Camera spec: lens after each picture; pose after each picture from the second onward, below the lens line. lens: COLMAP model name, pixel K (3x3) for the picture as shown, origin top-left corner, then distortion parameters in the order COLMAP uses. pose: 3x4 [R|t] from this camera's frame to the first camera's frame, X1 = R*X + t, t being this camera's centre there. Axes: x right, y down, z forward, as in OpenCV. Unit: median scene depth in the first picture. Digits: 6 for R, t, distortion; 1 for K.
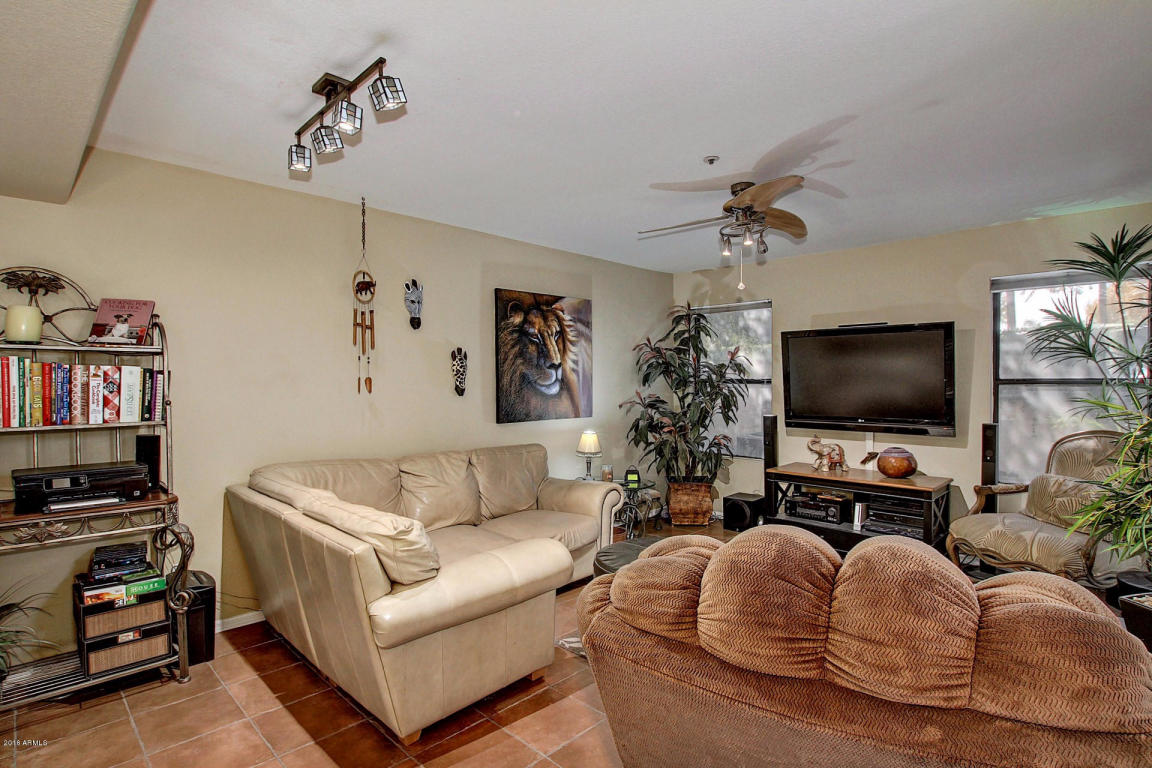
lens RADIAL K [[577.4, 0, 568.9], [0, 577.4, 392.4], [0, 0, 1]] dist [-0.017594, 0.000635]
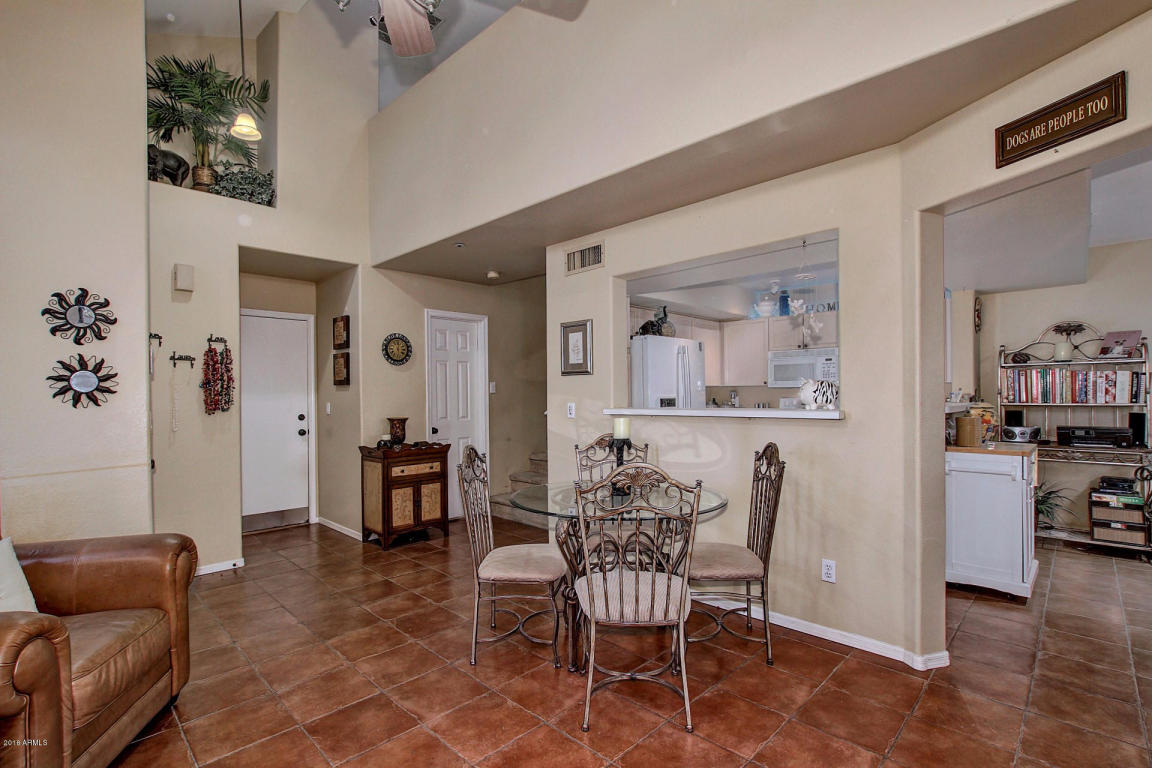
lens RADIAL K [[534.5, 0, 578.1], [0, 534.5, 389.7], [0, 0, 1]] dist [-0.017814, -0.000112]
pose [[0.023317, -0.007175, -0.999702, 0.443770], [-0.009931, 0.999923, -0.007408, 0.022300], [0.999679, 0.010100, 0.023243, -0.387722]]
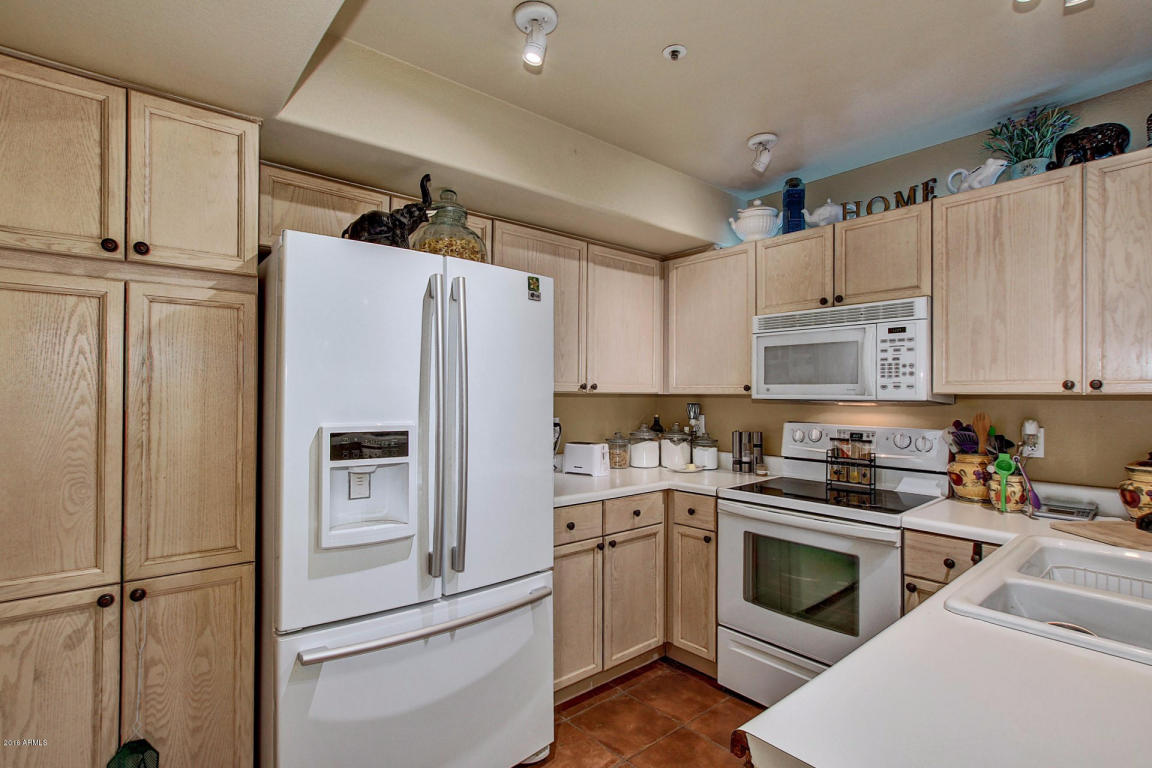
lens RADIAL K [[554.5, 0, 579.7], [0, 554.5, 388.4], [0, 0, 1]] dist [-0.012566, -0.000081]
pose [[-0.070120, -0.013988, -0.997440, -0.267318], [-0.024050, 0.999635, -0.012328, 0.002622], [0.997249, 0.023124, -0.070431, -0.023494]]
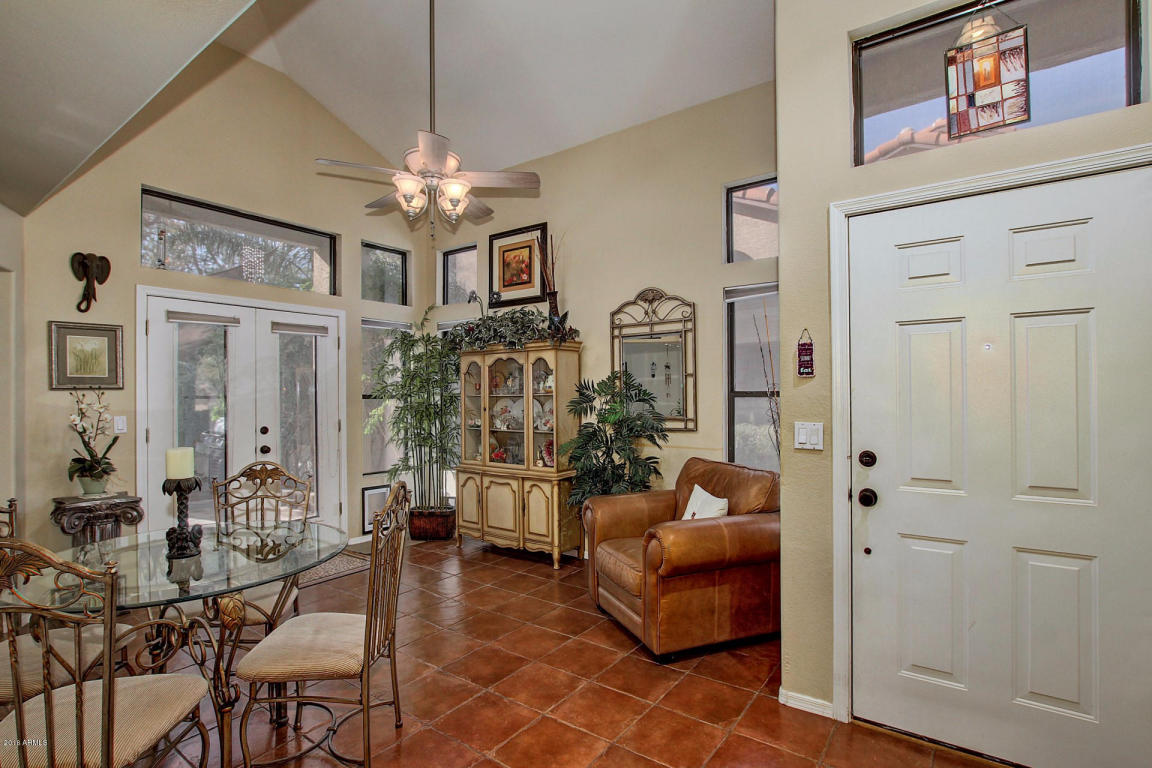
lens RADIAL K [[564.7, 0, 587.3], [0, 564.7, 394.5], [0, 0, 1]] dist [-0.000722, -0.000190]
pose [[-0.174880, 0.003028, 0.984585, -0.694896], [0.030856, 0.999521, 0.002407, 0.012602], [-0.984106, 0.030801, -0.174889, -0.577049]]
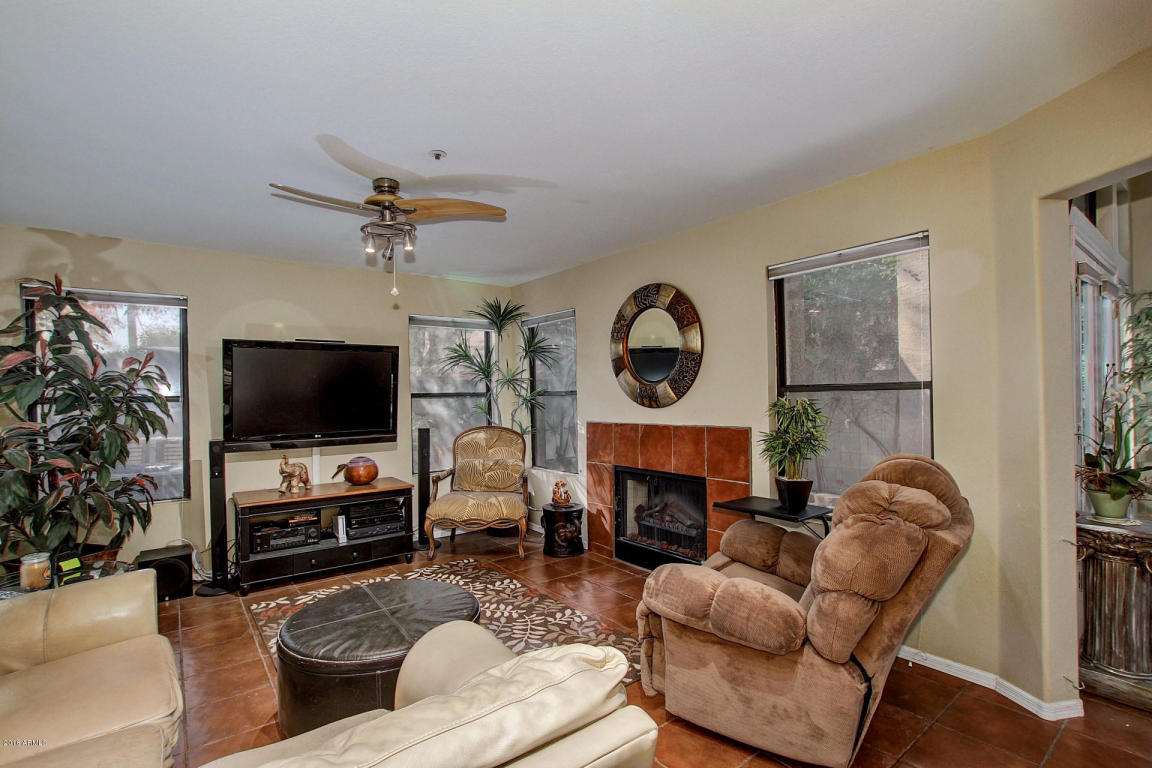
lens RADIAL K [[537.9, 0, 605.9], [0, 537.9, 400.1], [0, 0, 1]] dist [-0.040280, 0.000405]
pose [[0.091299, -0.016752, 0.995683, -0.379365], [0.036723, 0.999235, 0.013445, -0.007182], [-0.995146, 0.035337, 0.091844, 0.431404]]
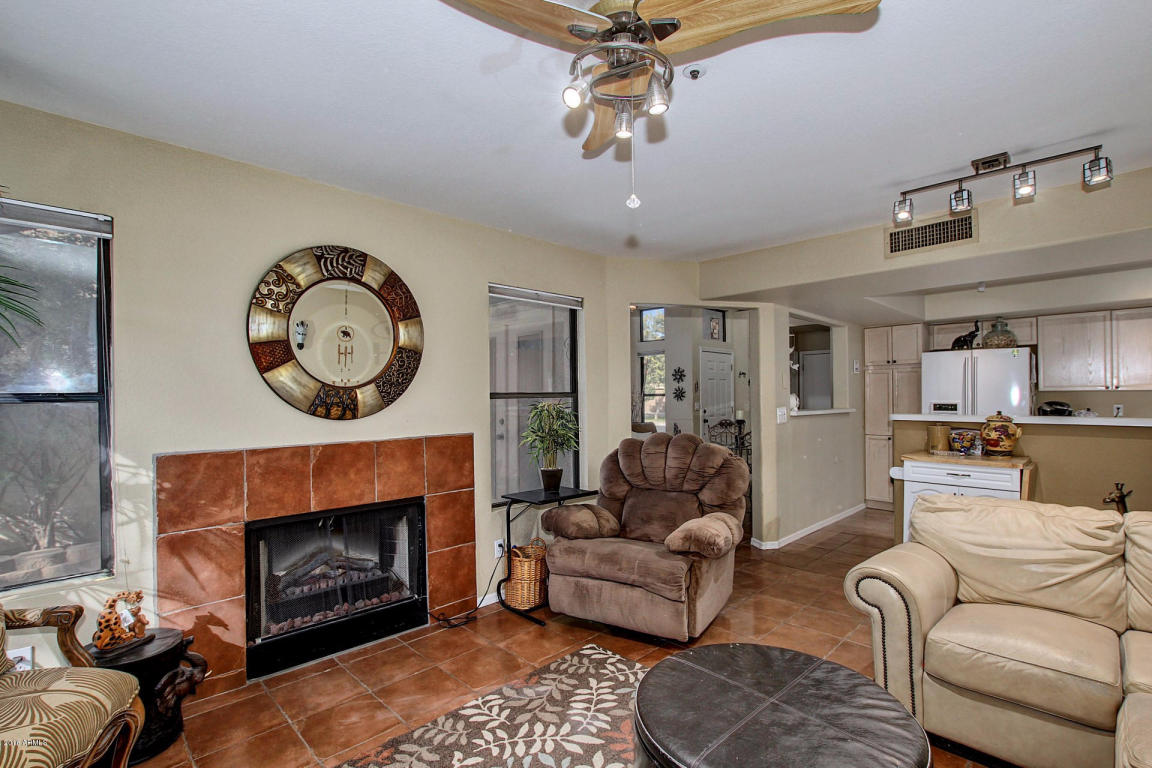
lens RADIAL K [[528.5, 0, 568.2], [0, 528.5, 392.2], [0, 0, 1]] dist [-0.017628, -0.000528]
pose [[-0.999789, 0.007019, 0.019312, 0.247479], [0.007252, 0.999901, 0.012020, -0.018206], [-0.019226, 0.012157, -0.999741, 1.066788]]
